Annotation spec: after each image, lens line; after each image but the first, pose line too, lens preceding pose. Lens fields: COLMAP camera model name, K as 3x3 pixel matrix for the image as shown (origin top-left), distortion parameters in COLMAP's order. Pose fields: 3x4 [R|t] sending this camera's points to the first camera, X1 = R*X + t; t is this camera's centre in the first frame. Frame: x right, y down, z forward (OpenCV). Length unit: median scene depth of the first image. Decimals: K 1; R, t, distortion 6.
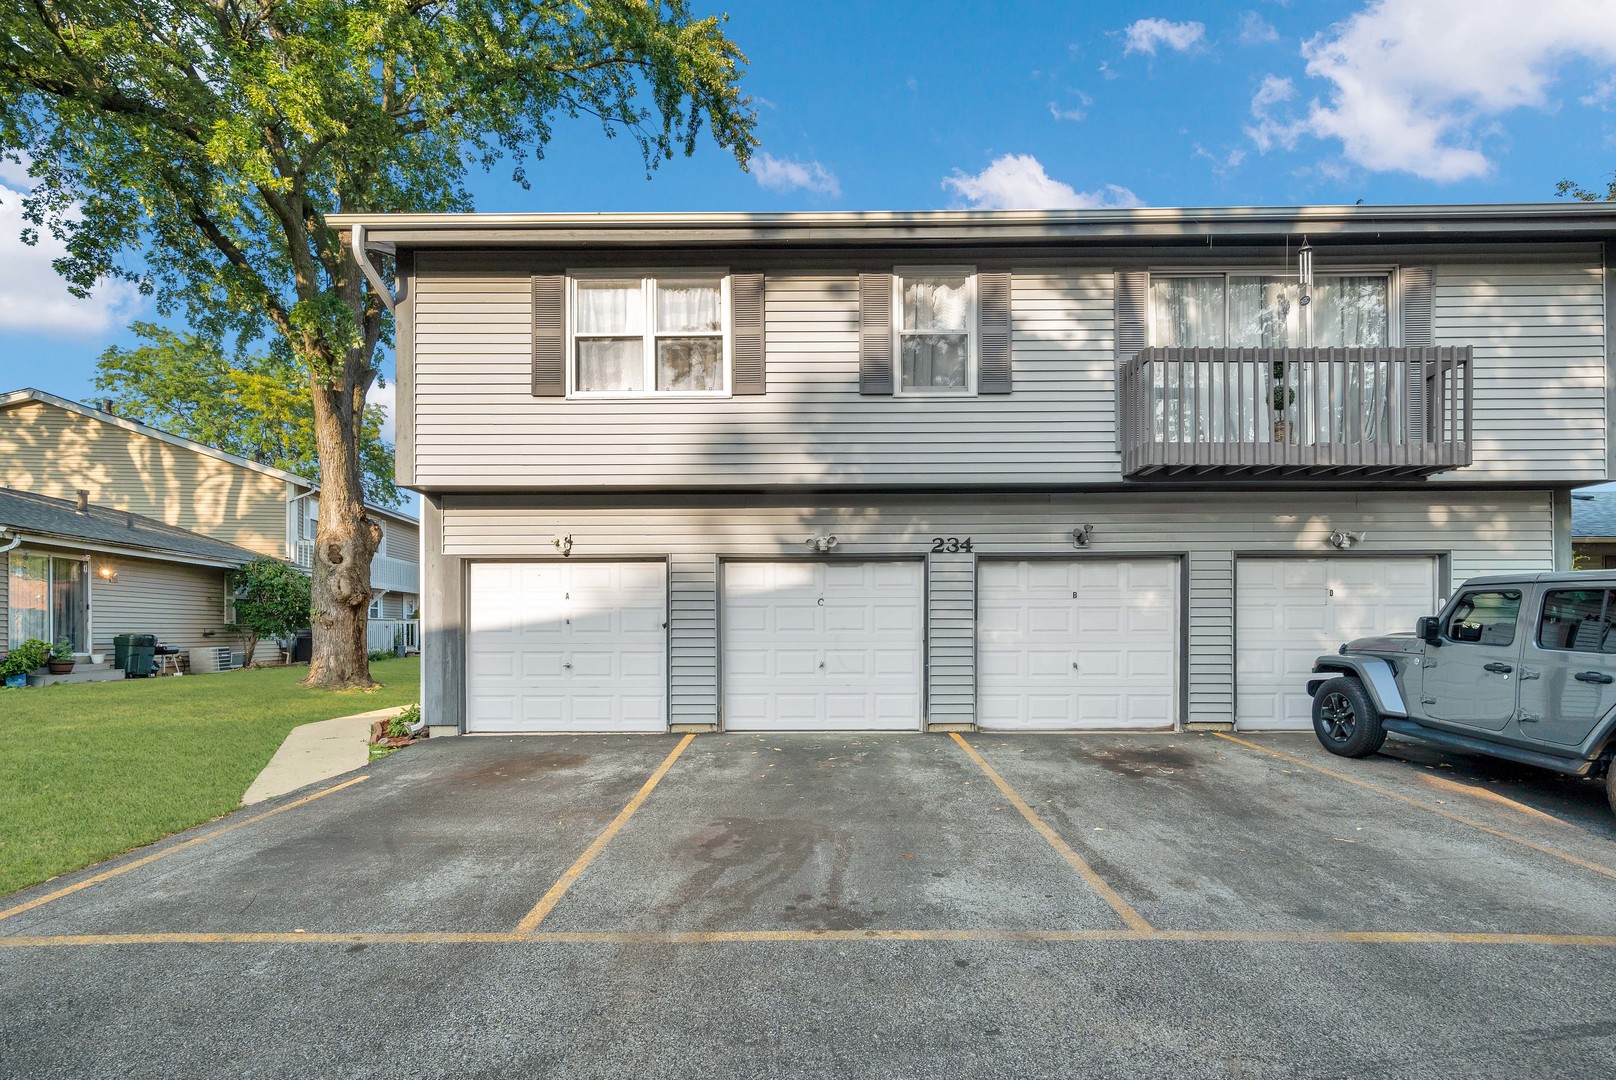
lens RADIAL K [[768.1, 0, 809.3], [0, 768.1, 576.6], [0, 0, 1]] dist [0.012161, 0.000692]
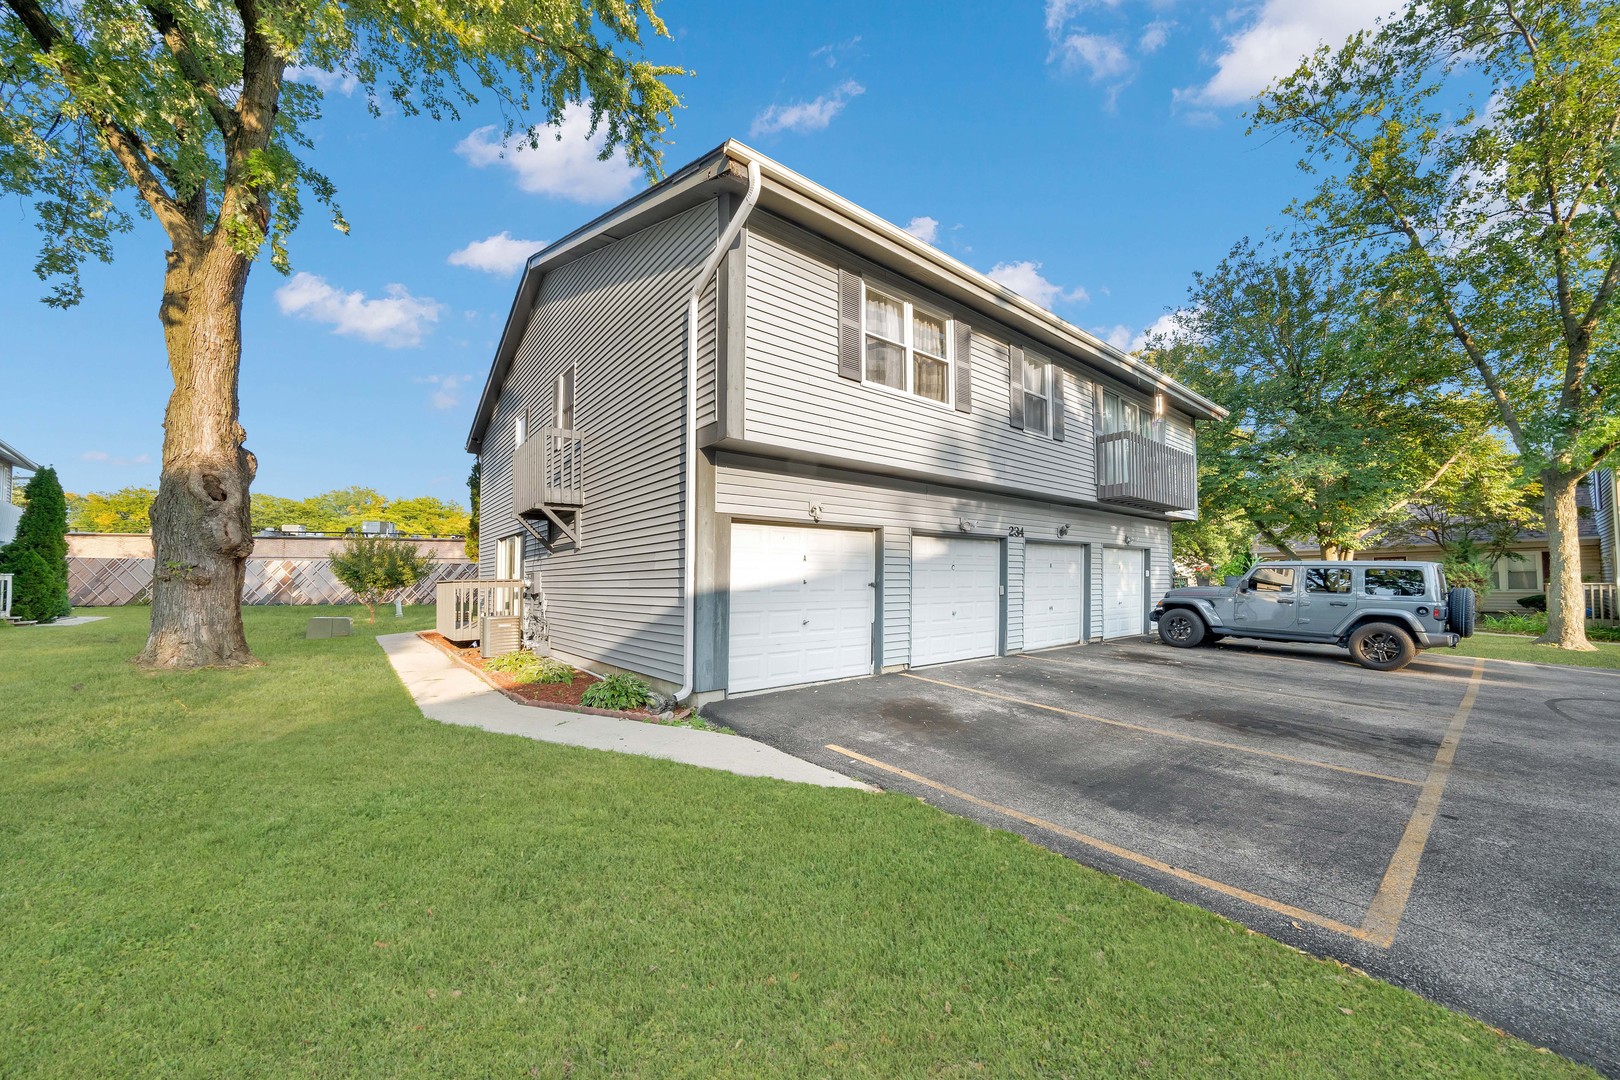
lens RADIAL K [[574.0, 0, 807.5], [0, 574.0, 528.4], [0, 0, 1]] dist [-0.022129, -0.000081]
pose [[0.773635, 0.058679, 0.630909, -0.892086], [-0.039148, 0.998227, -0.044837, 0.020539], [-0.632421, 0.009989, 0.774560, 0.396147]]
